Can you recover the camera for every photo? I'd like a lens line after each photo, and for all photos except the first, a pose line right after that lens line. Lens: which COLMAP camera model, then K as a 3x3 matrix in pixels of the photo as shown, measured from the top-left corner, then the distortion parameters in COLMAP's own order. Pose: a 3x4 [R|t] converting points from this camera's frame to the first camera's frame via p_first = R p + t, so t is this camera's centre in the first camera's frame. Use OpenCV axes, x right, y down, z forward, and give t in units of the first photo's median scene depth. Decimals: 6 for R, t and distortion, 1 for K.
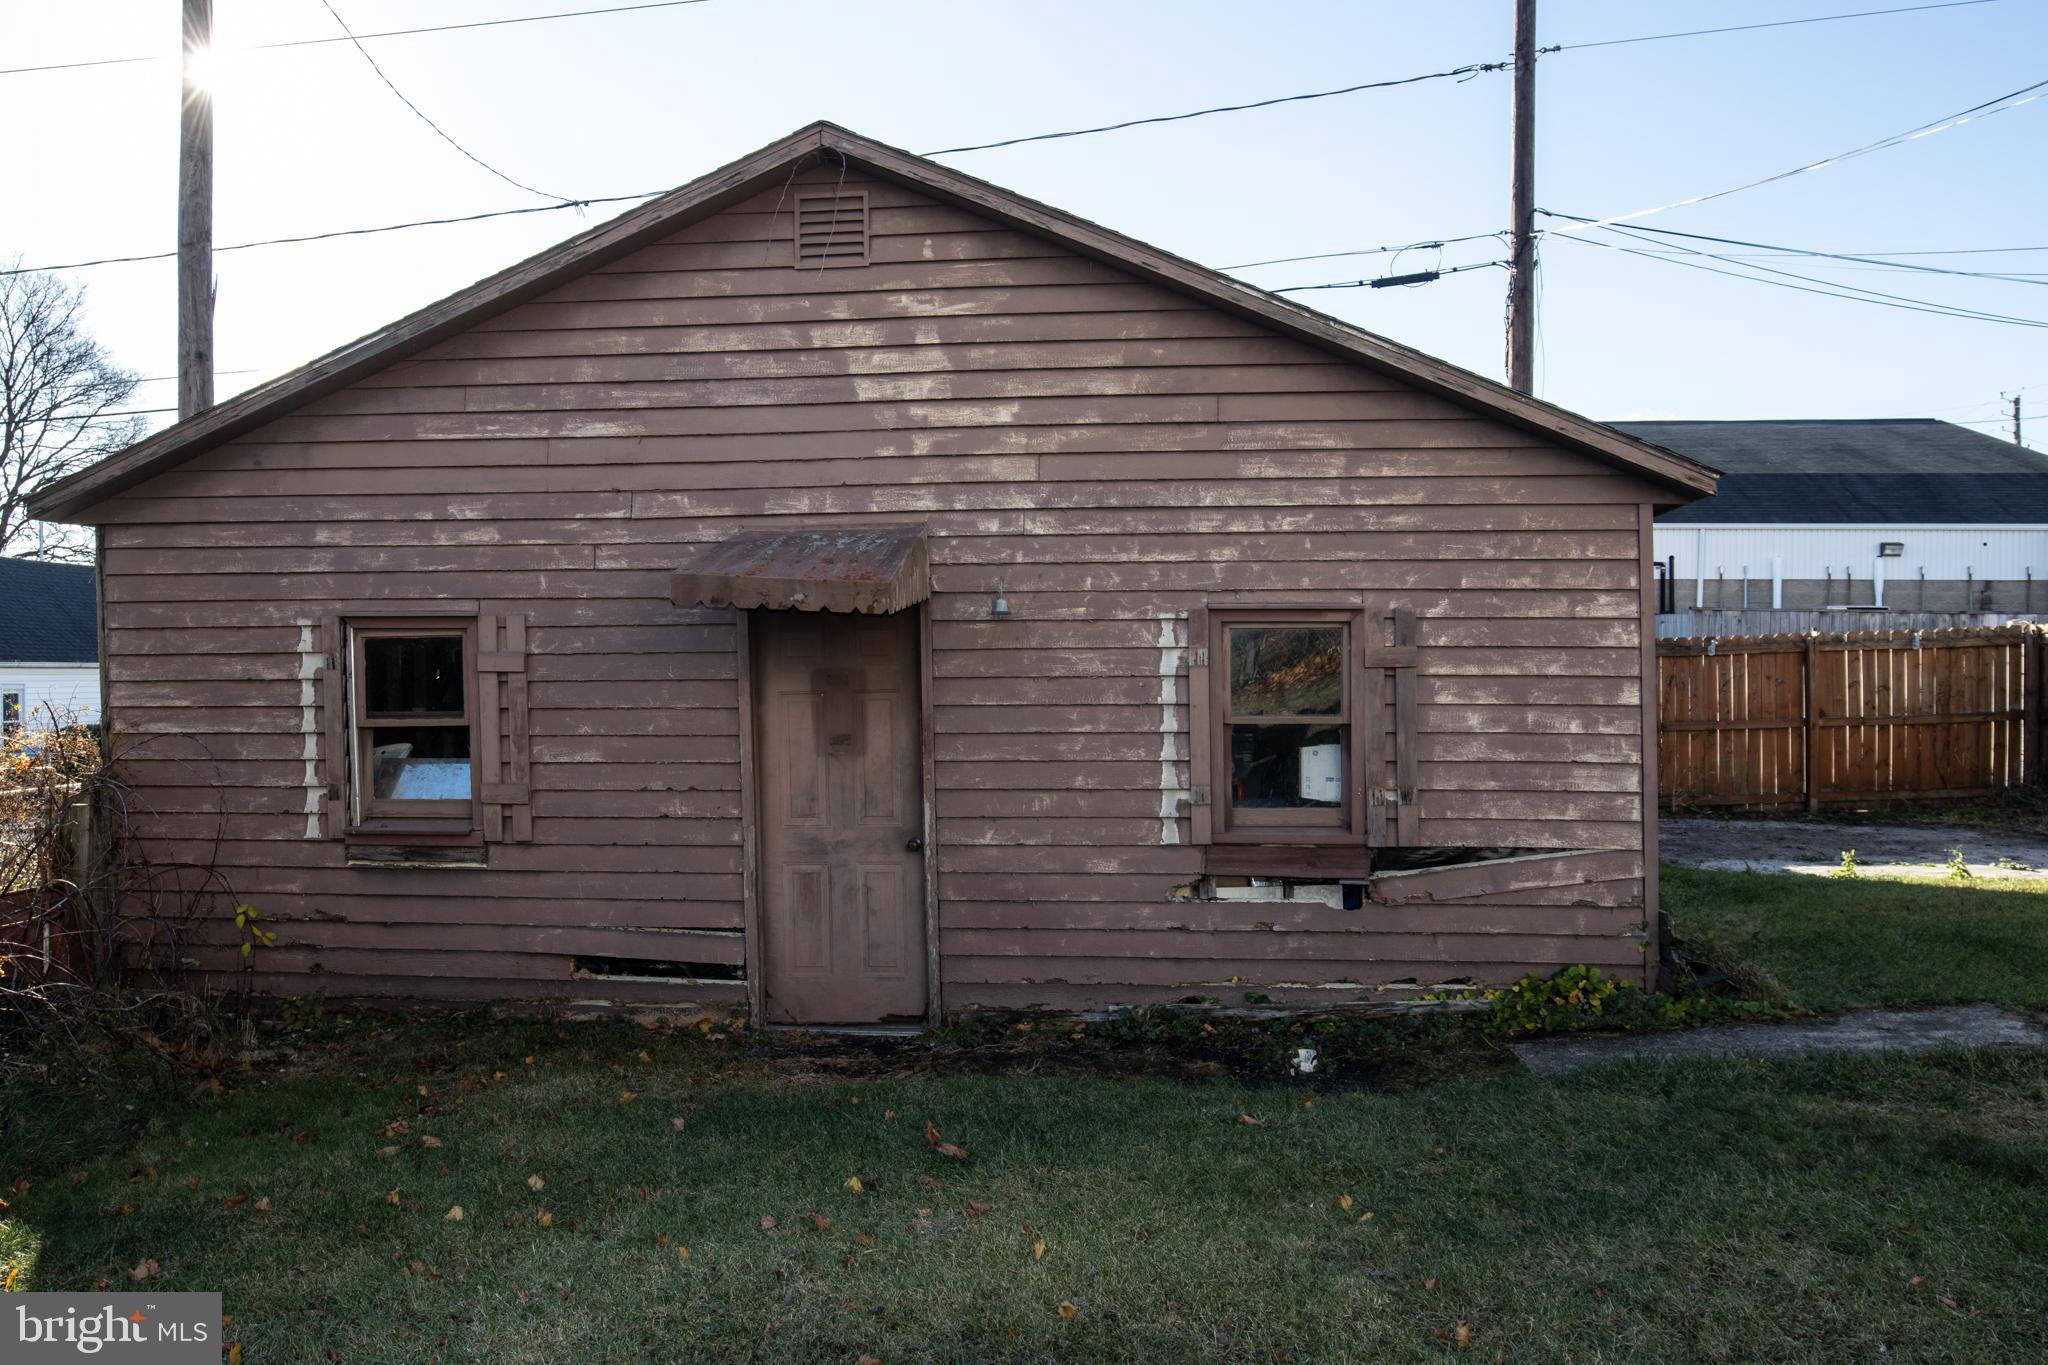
lens RADIAL K [[1527.1, 0, 996.1], [0, 1527.1, 684.9], [0, 0, 1]] dist [-0.024925, -0.009240]
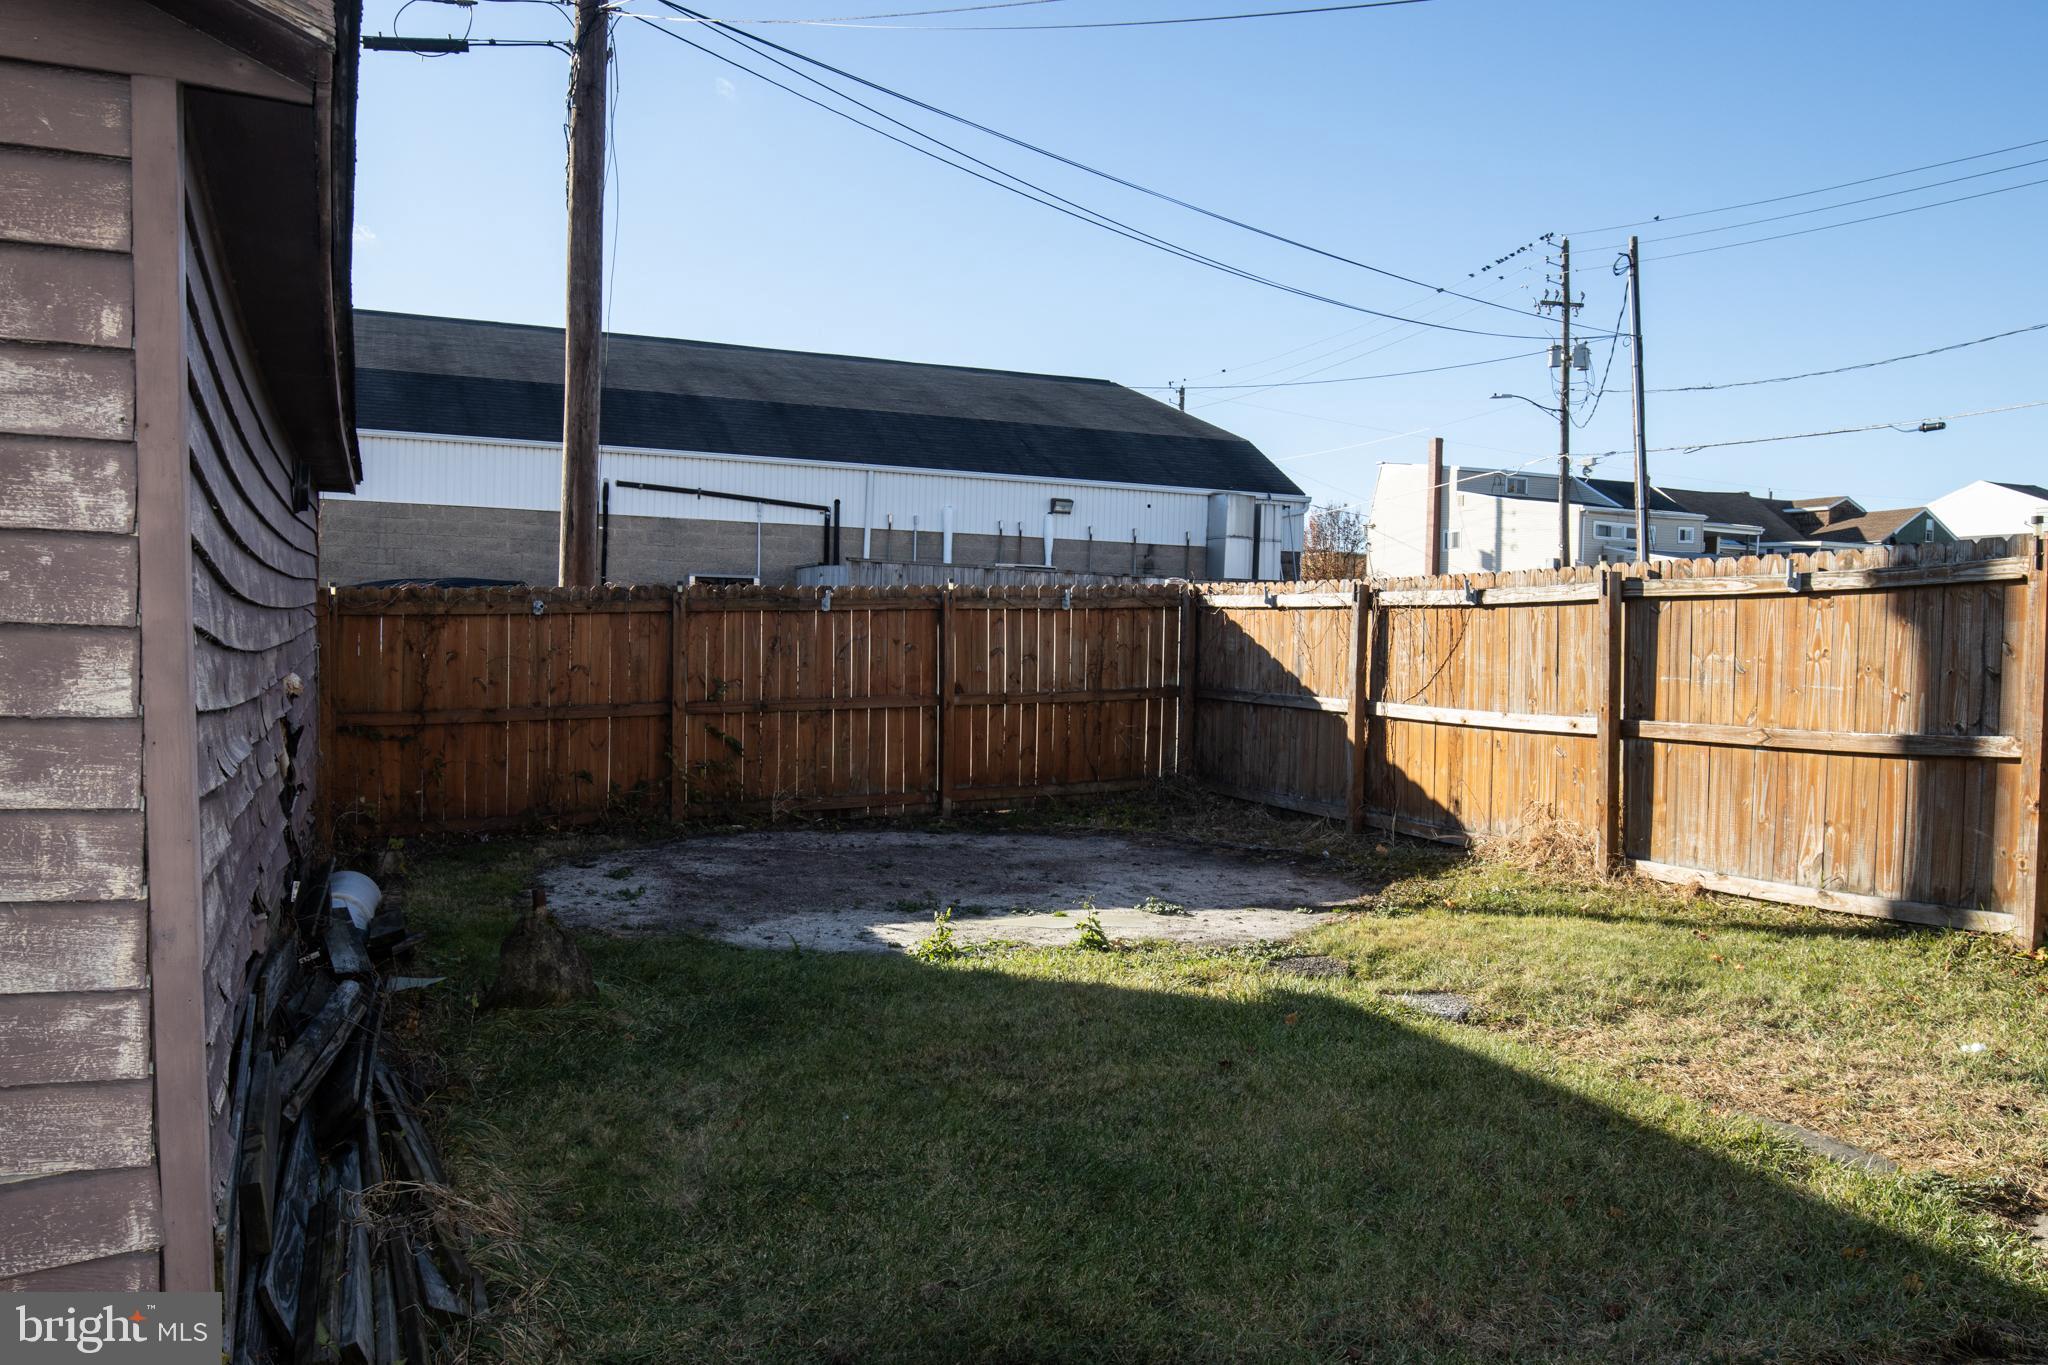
lens RADIAL K [[1593.3, 0, 1021.9], [0, 1593.3, 693.8], [0, 0, 1]] dist [-0.029418, -0.000758]
pose [[0.878217, 0.001000, 0.478262, 0.180511], [-0.015970, 0.999502, 0.027234, -0.001466], [-0.477997, -0.031555, 0.877795, 0.262338]]
